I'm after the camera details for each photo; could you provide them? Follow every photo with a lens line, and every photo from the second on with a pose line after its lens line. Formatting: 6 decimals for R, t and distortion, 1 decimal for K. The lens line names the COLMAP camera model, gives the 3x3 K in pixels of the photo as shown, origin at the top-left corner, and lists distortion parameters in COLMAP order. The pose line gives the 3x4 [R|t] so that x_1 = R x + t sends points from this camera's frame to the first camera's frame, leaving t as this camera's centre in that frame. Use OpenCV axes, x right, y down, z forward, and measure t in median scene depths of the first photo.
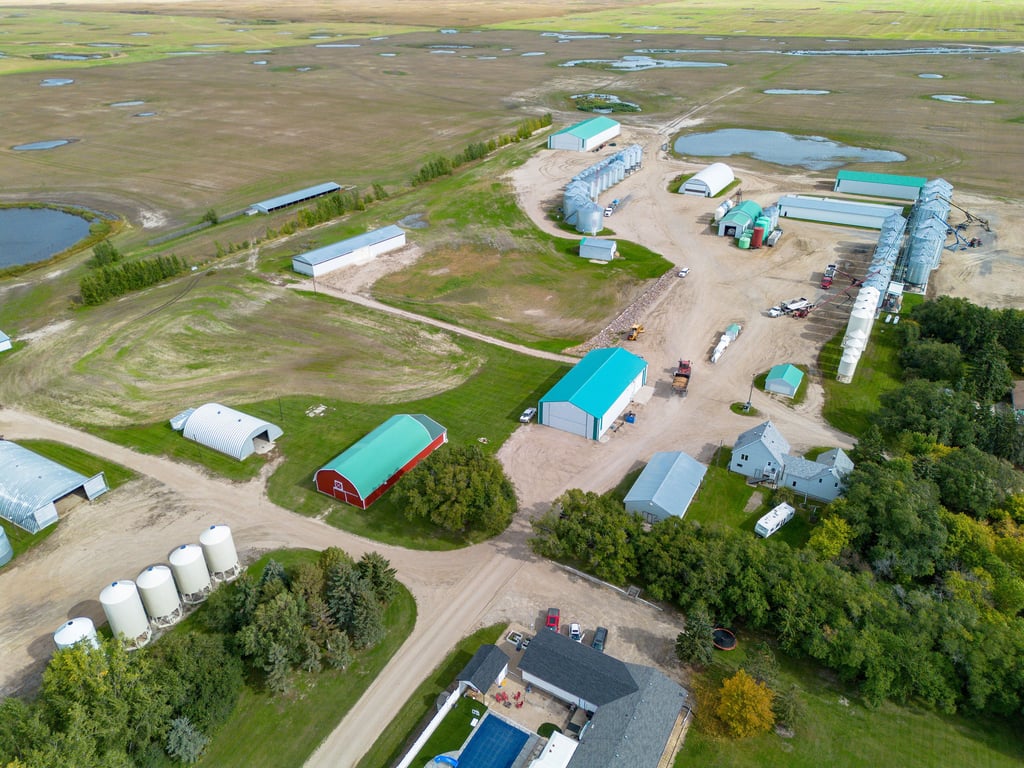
lens RADIAL K [[716.8, 0, 512.0], [0, 716.8, 384.0], [0, 0, 1]] dist [0.074971, -0.063324]
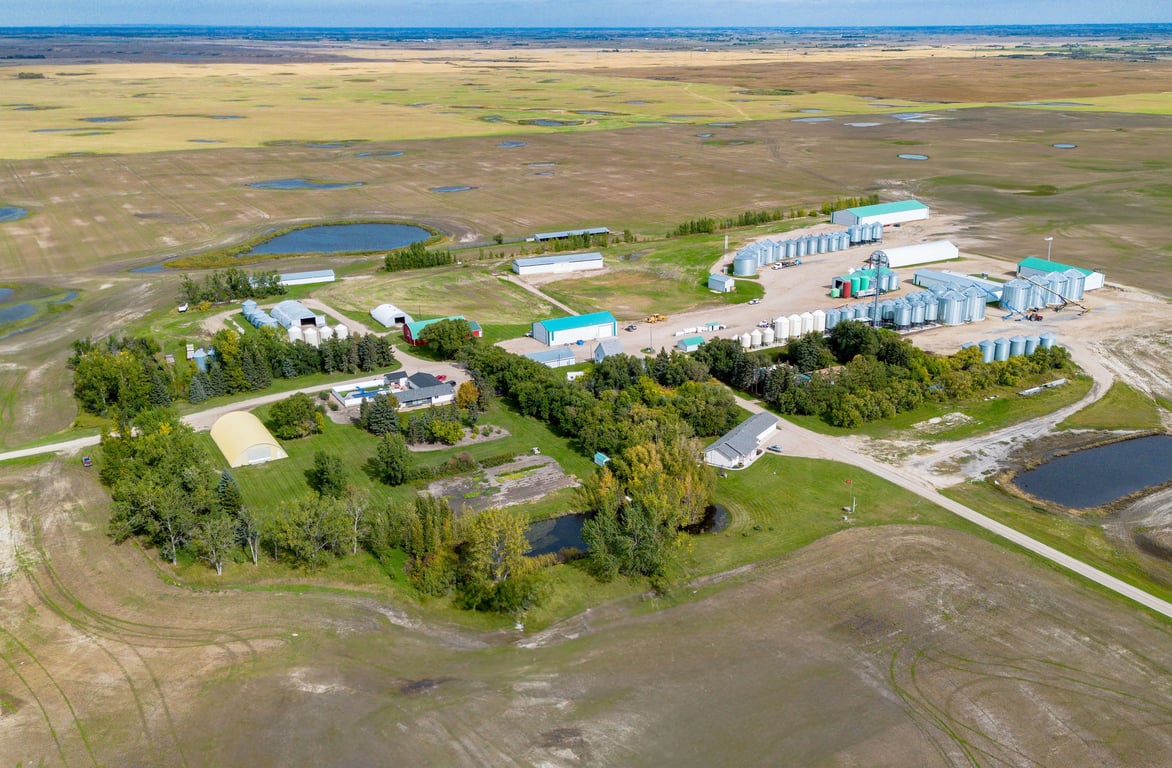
lens RADIAL K [[1072.4, 0, 626.1], [0, 1072.4, 398.6], [0, 0, 1]] dist [0.103552, -0.103724]
pose [[0.870379, 0.162931, -0.464645, 0.897091], [-0.243259, 0.962747, -0.118083, 0.275132], [0.428096, 0.215806, 0.877589, -0.694246]]
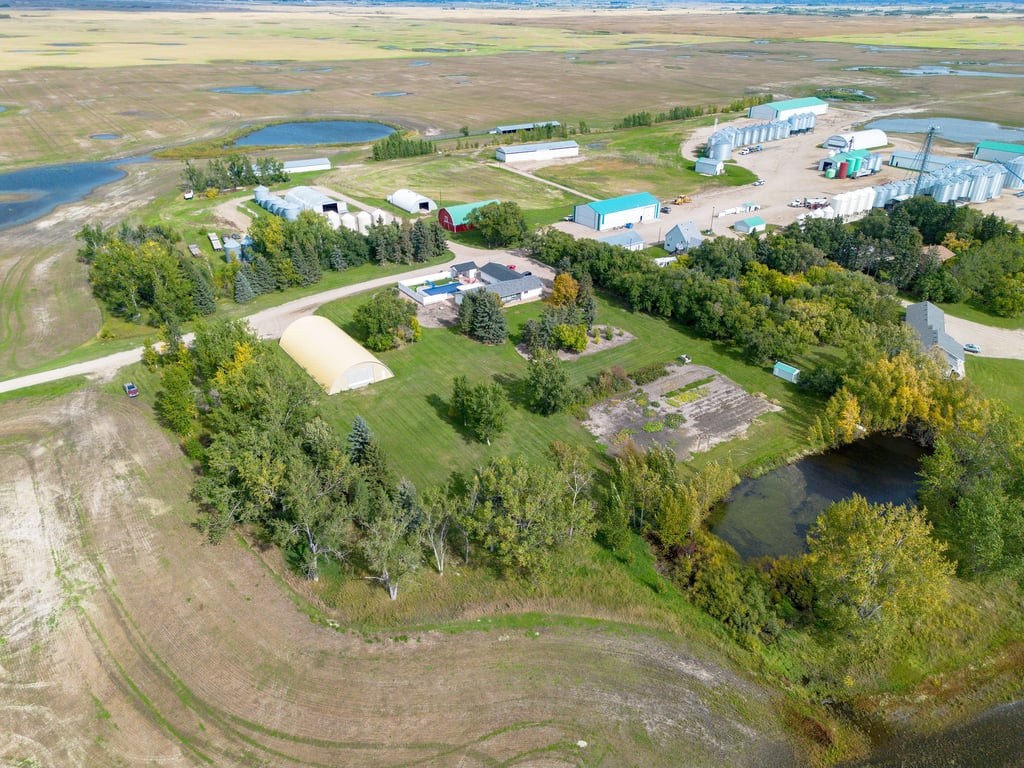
lens RADIAL K [[716.8, 0, 512.0], [0, 716.8, 384.0], [0, 0, 1]] dist [0.074971, -0.063324]
pose [[0.906642, 0.208030, -0.367047, 0.366841], [-0.217097, 0.976003, 0.016914, 0.260432], [0.361758, 0.064350, 0.930049, -0.344383]]
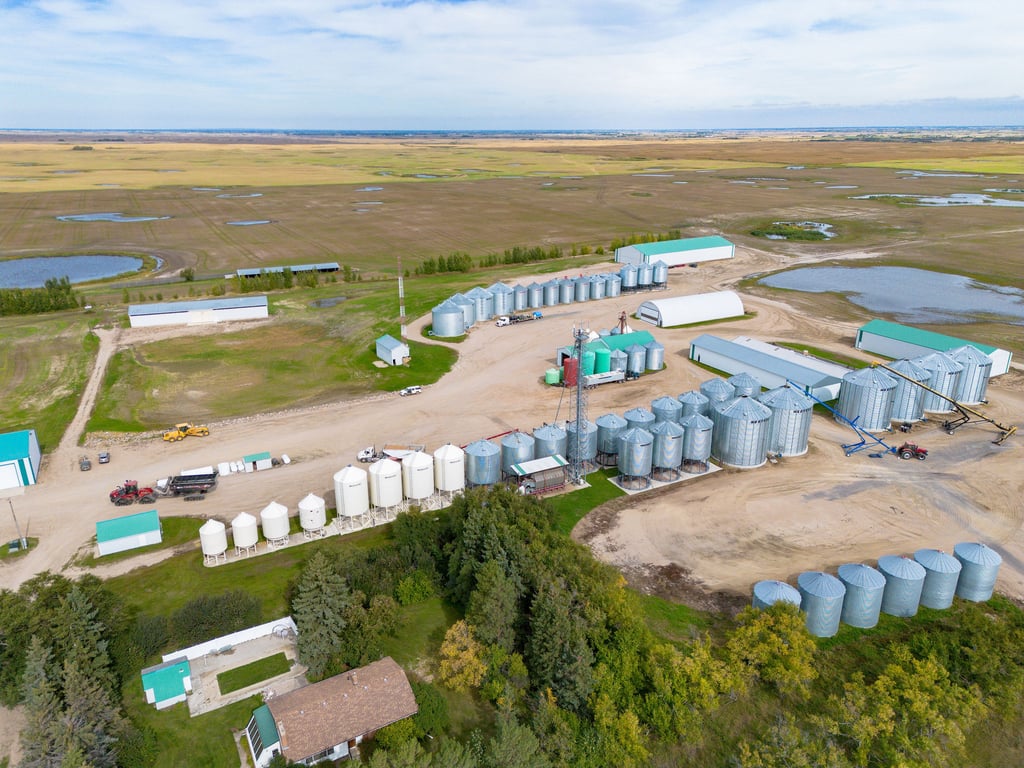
lens RADIAL K [[716.8, 0, 512.0], [0, 716.8, 384.0], [0, 0, 1]] dist [0.074971, -0.063324]
pose [[0.842216, 0.182493, -0.507314, 0.663637], [-0.267418, 0.958464, -0.099171, -0.108338], [0.468144, 0.219188, 0.856036, 0.380547]]
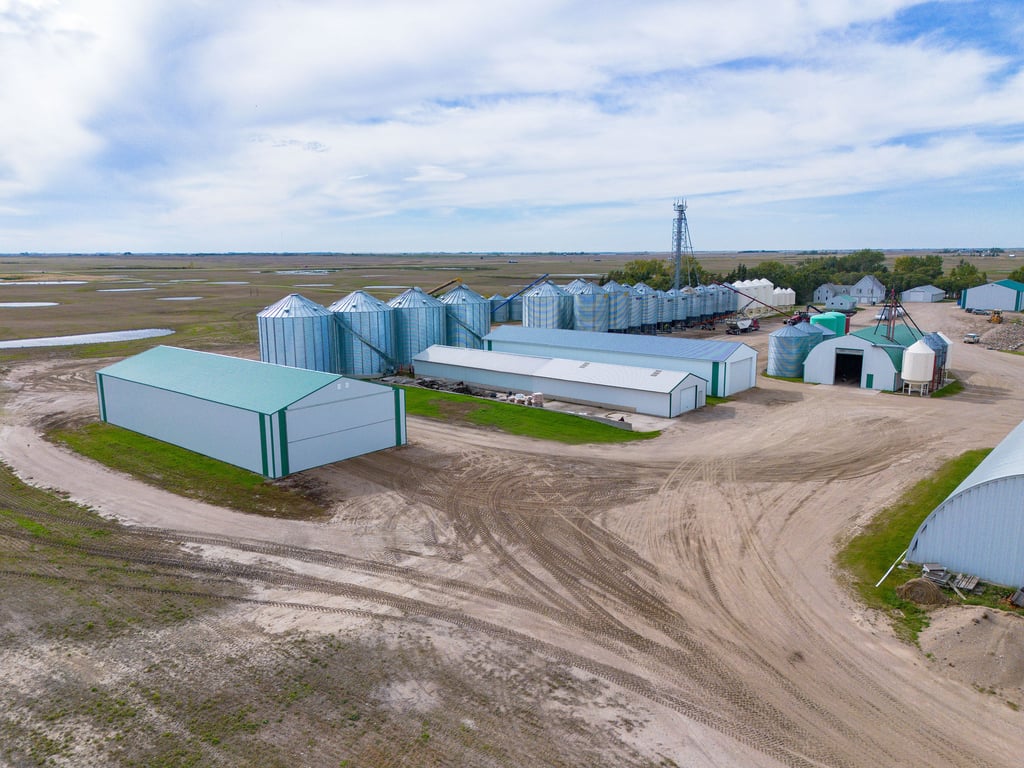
lens RADIAL K [[716.8, 0, 512.0], [0, 716.8, 384.0], [0, 0, 1]] dist [0.074971, -0.063324]
pose [[-0.980527, -0.024463, 0.194856, 0.469729], [0.106702, 0.766619, 0.633174, -0.528276], [-0.164869, 0.641636, -0.749080, 1.464210]]
